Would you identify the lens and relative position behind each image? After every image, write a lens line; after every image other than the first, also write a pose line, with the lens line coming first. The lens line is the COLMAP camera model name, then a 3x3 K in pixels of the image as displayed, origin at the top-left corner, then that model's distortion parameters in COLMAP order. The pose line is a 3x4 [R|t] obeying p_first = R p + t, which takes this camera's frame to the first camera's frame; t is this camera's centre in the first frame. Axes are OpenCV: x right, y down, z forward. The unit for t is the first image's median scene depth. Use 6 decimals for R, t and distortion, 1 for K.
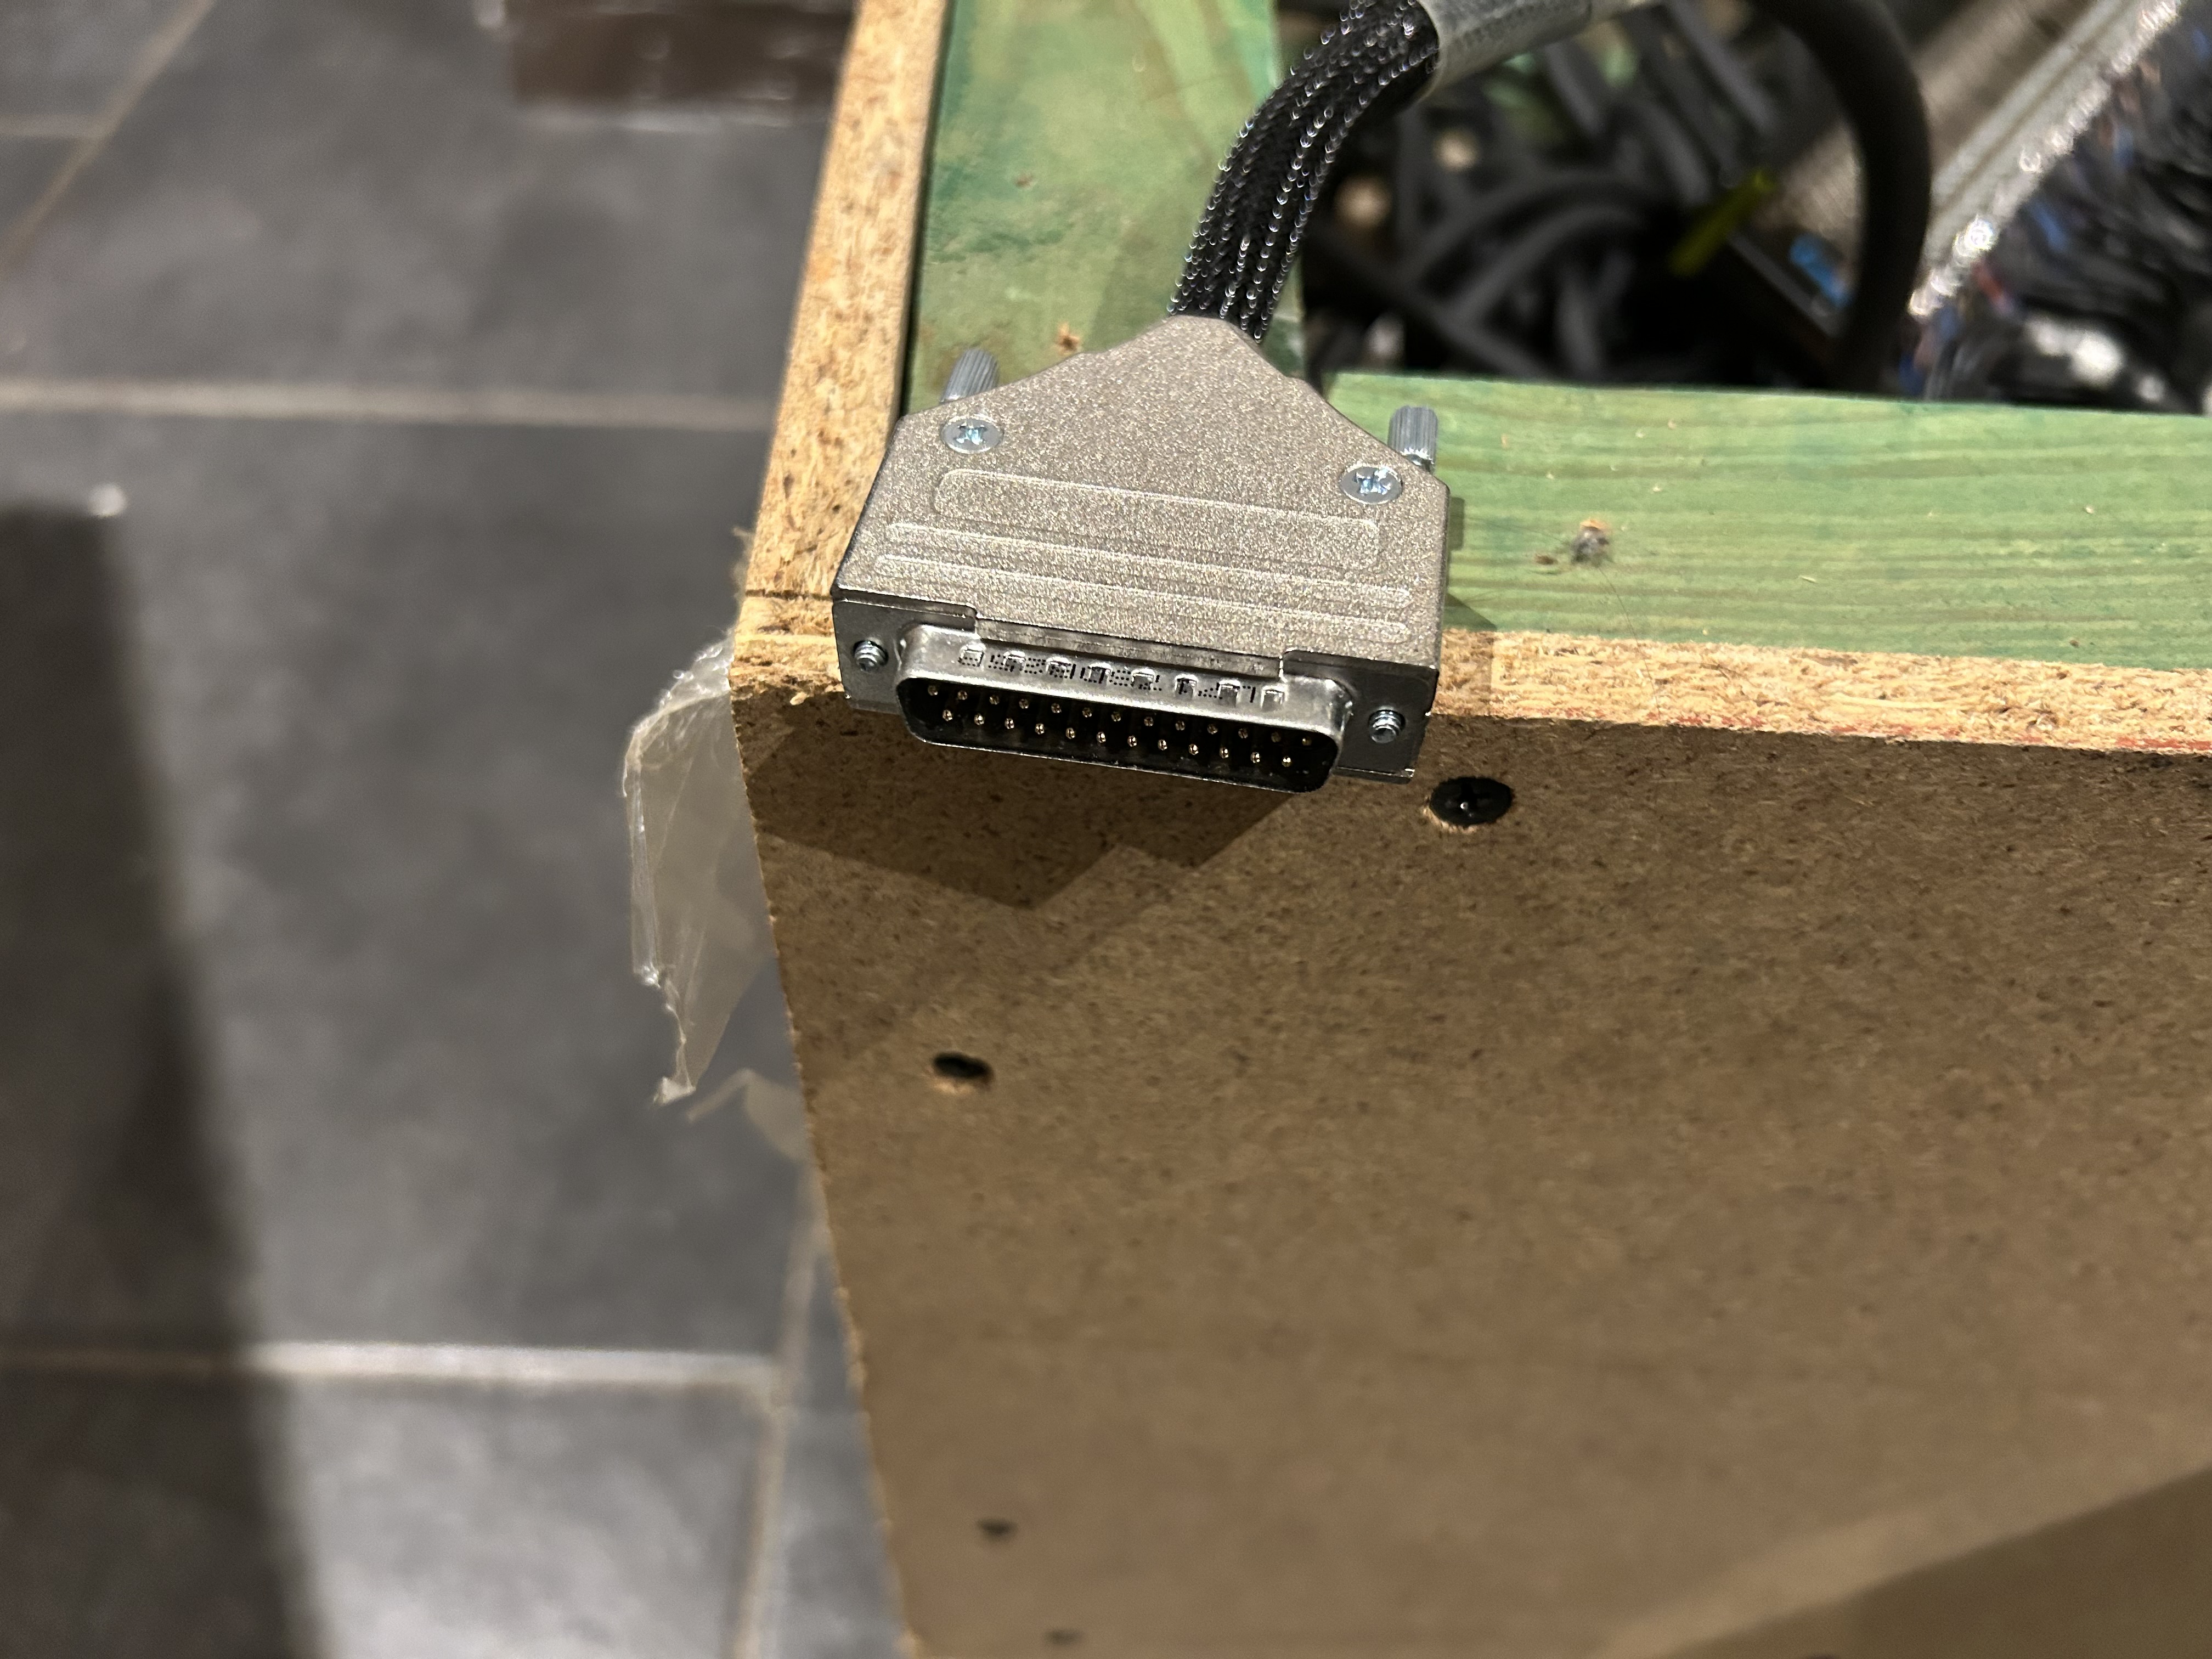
lens RADIAL K [[1665.3, 0, 1113.7], [0, 1665.3, 828.5], [0, 0, 1]] dist [0.097042, -0.205132]
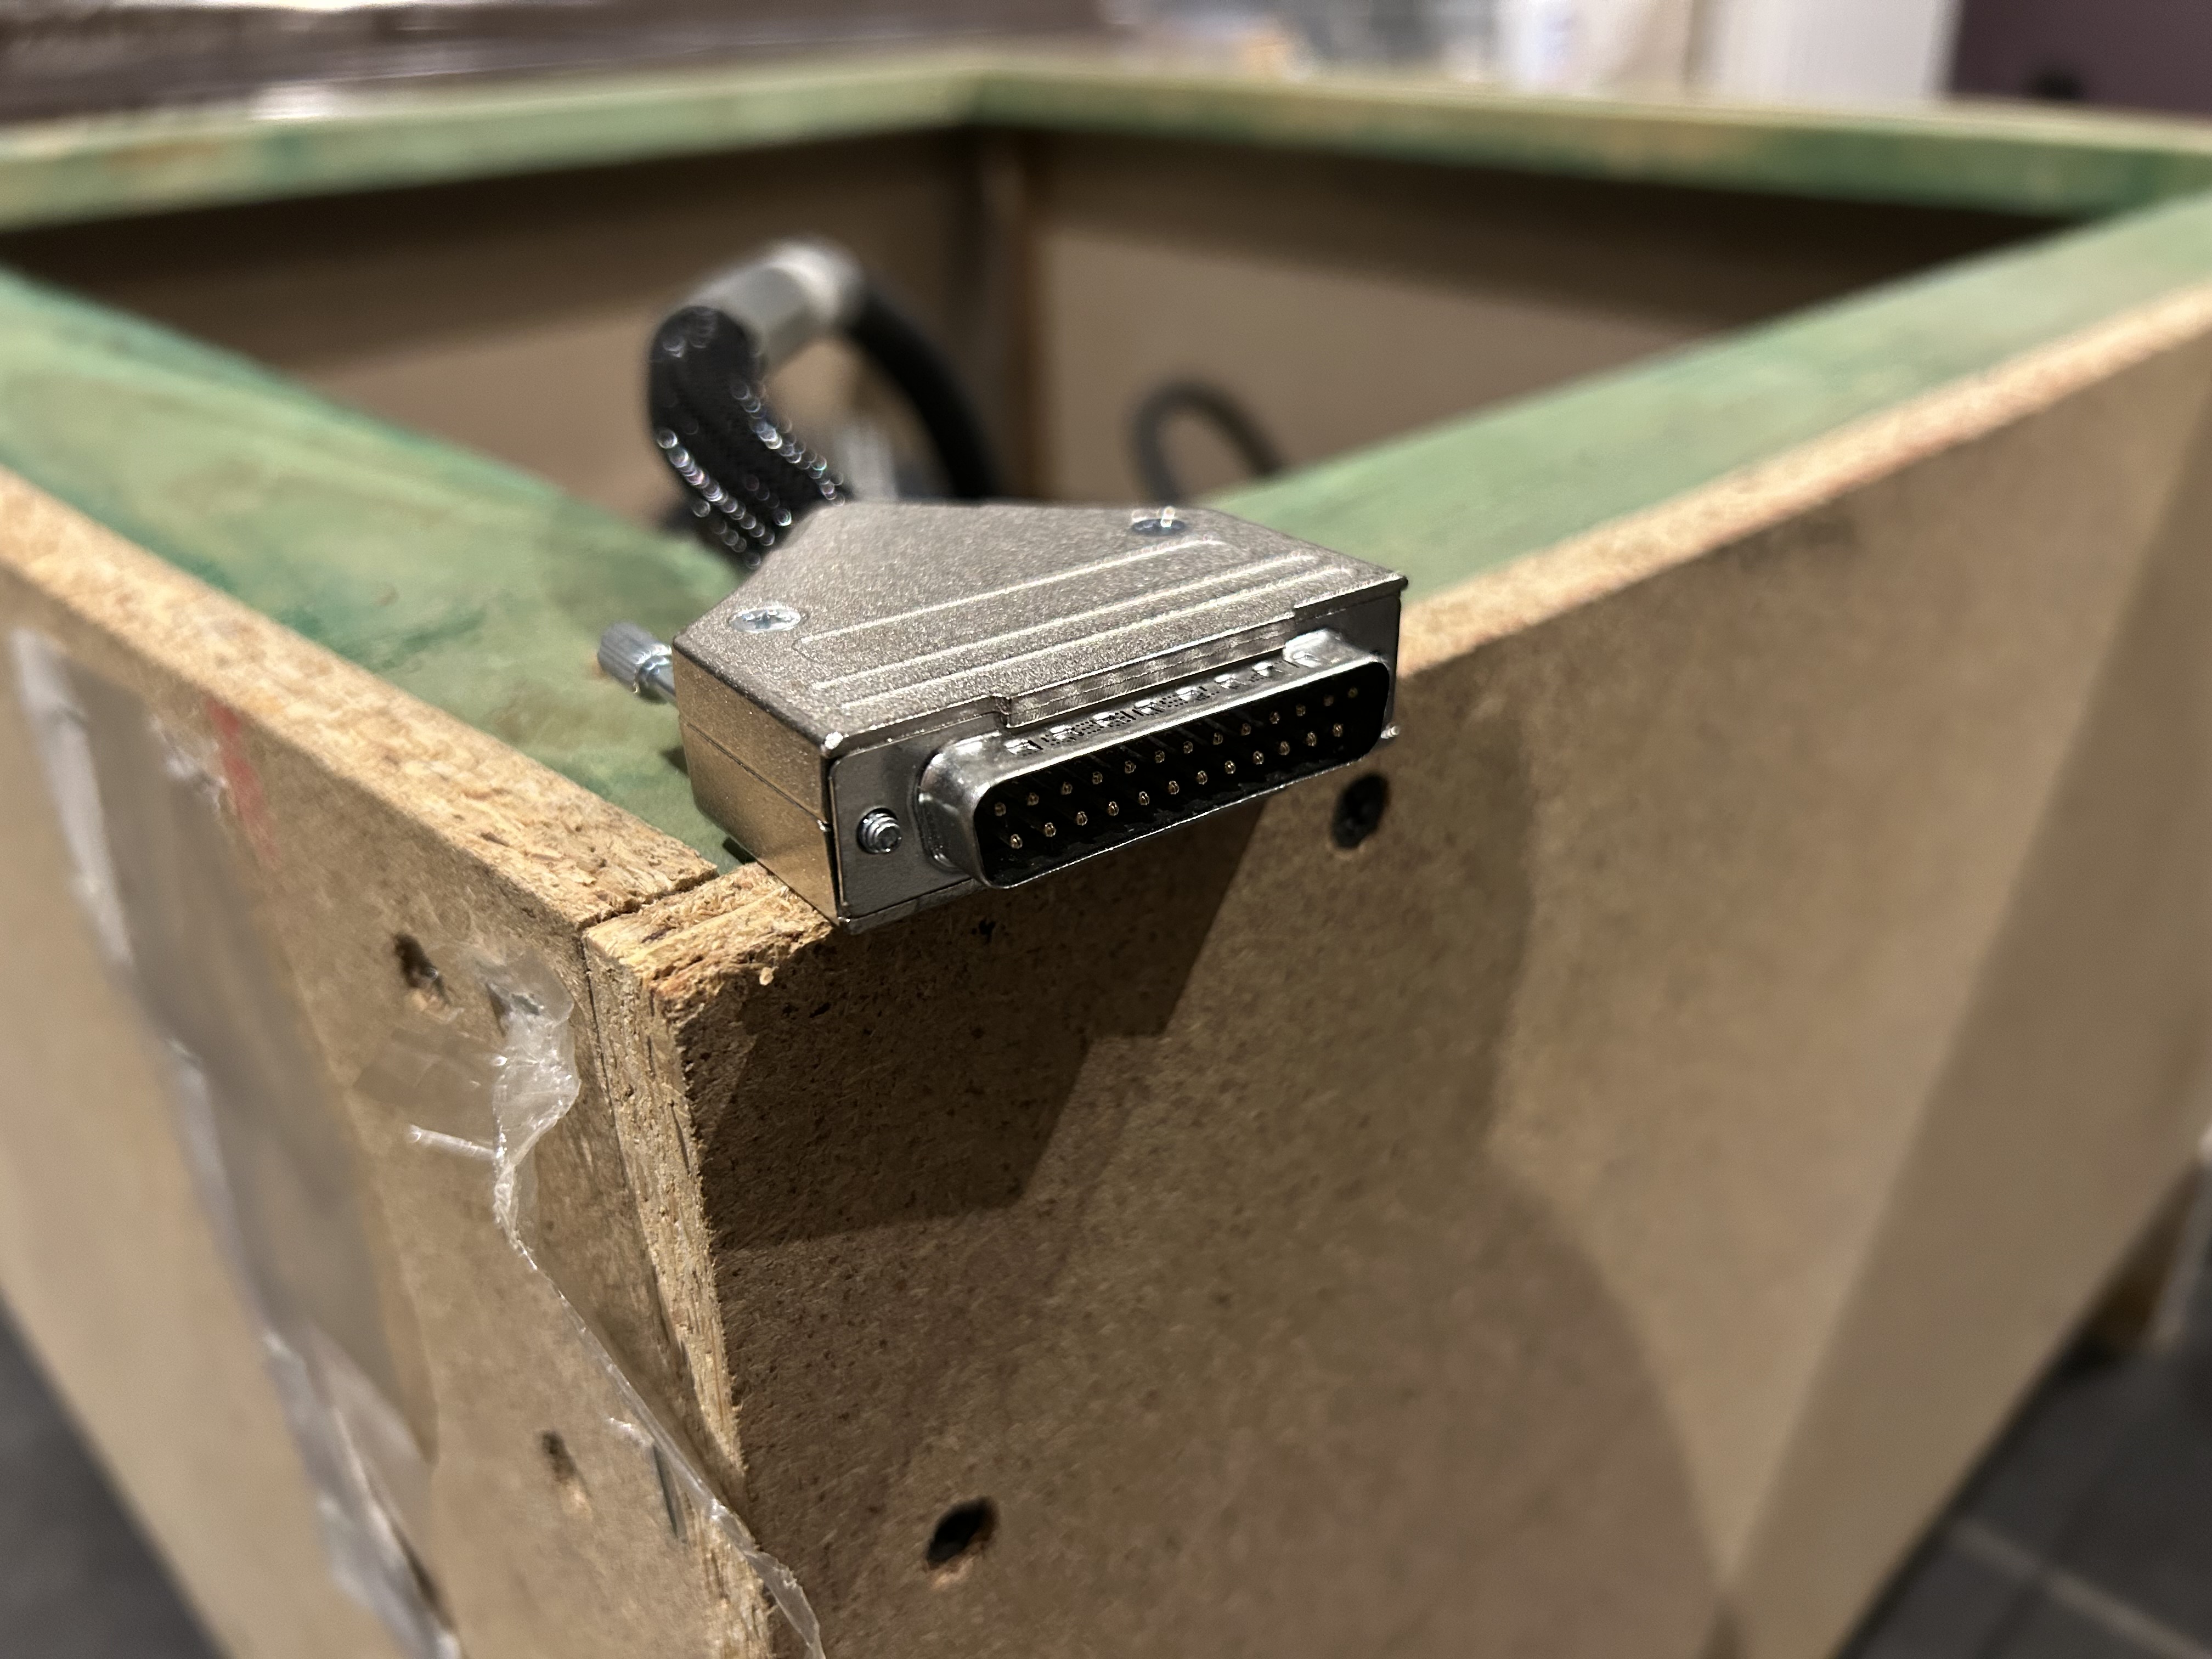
lens RADIAL K [[1665.3, 0, 1113.7], [0, 1665.3, 828.5], [0, 0, 1]] dist [0.097042, -0.205132]
pose [[0.724748, -0.393578, 0.565542, -0.404153], [0.566394, 0.807707, -0.163731, 0.064233], [-0.392351, 0.438983, 0.808304, 0.291422]]
